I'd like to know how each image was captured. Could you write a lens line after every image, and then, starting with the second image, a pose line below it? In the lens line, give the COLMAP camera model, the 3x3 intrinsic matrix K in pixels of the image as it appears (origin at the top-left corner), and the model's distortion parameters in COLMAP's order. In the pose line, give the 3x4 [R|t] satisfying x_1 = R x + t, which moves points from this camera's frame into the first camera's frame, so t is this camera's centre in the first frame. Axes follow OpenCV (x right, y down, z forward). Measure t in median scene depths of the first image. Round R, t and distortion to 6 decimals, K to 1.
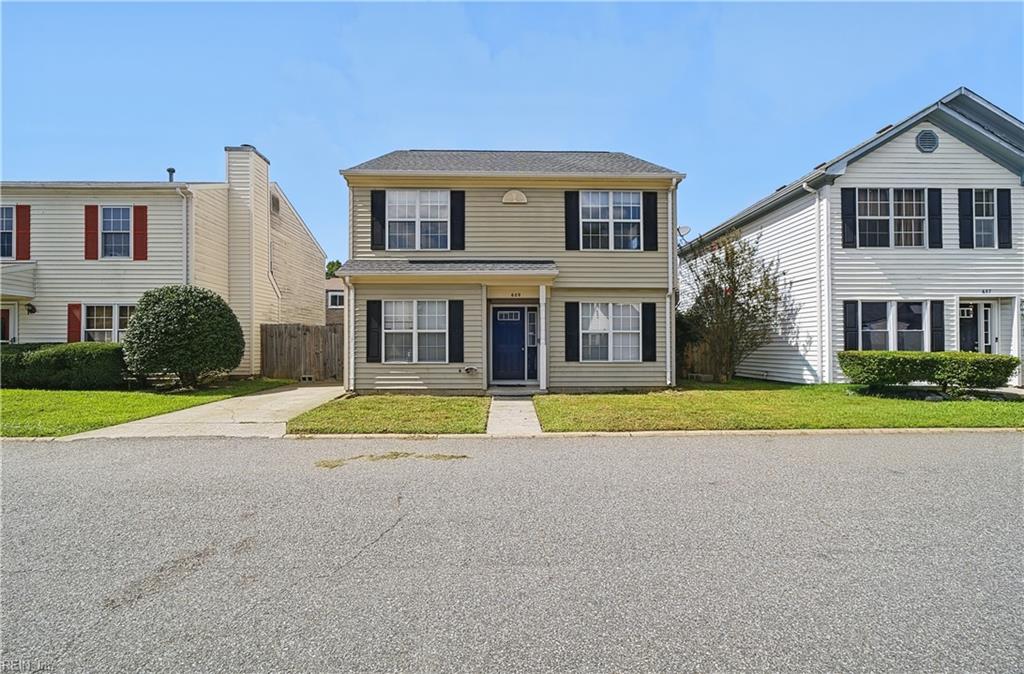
lens RADIAL K [[377.0, 0, 509.9], [0, 377.0, 344.9], [0, 0, 1]] dist [0.002037, 0.000667]
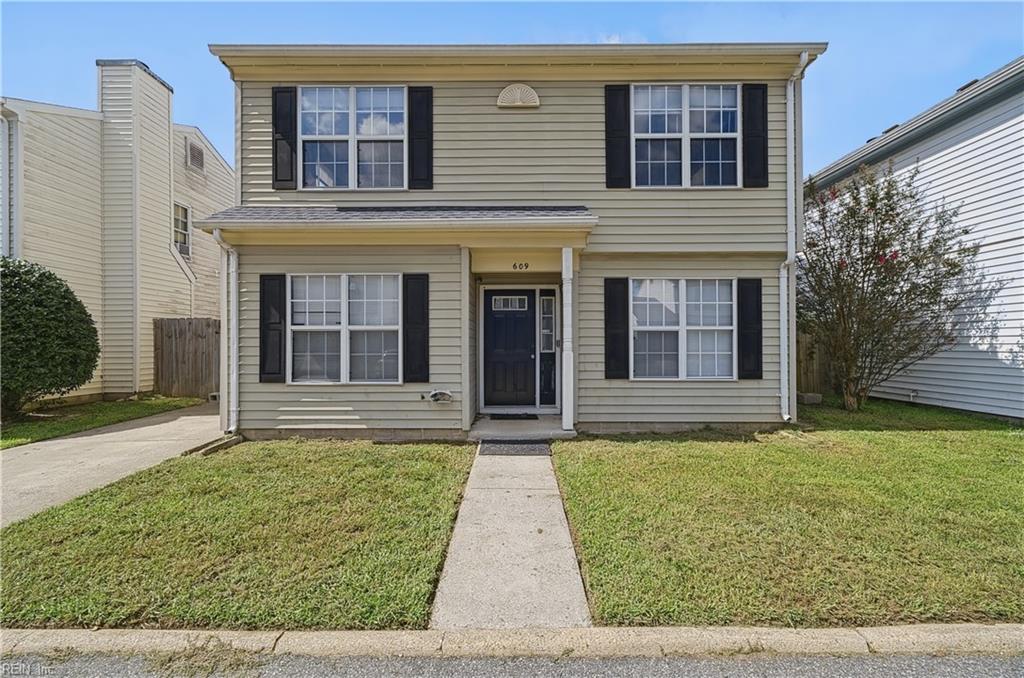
lens RADIAL K [[401.9, 0, 508.7], [0, 401.9, 344.3], [0, 0, 1]] dist [0.006027, -0.002151]
pose [[0.999749, -0.000980, -0.022398, 0.011437], [0.001047, 0.999995, 0.002961, -0.012610], [0.022395, -0.002984, 0.999745, 0.377044]]
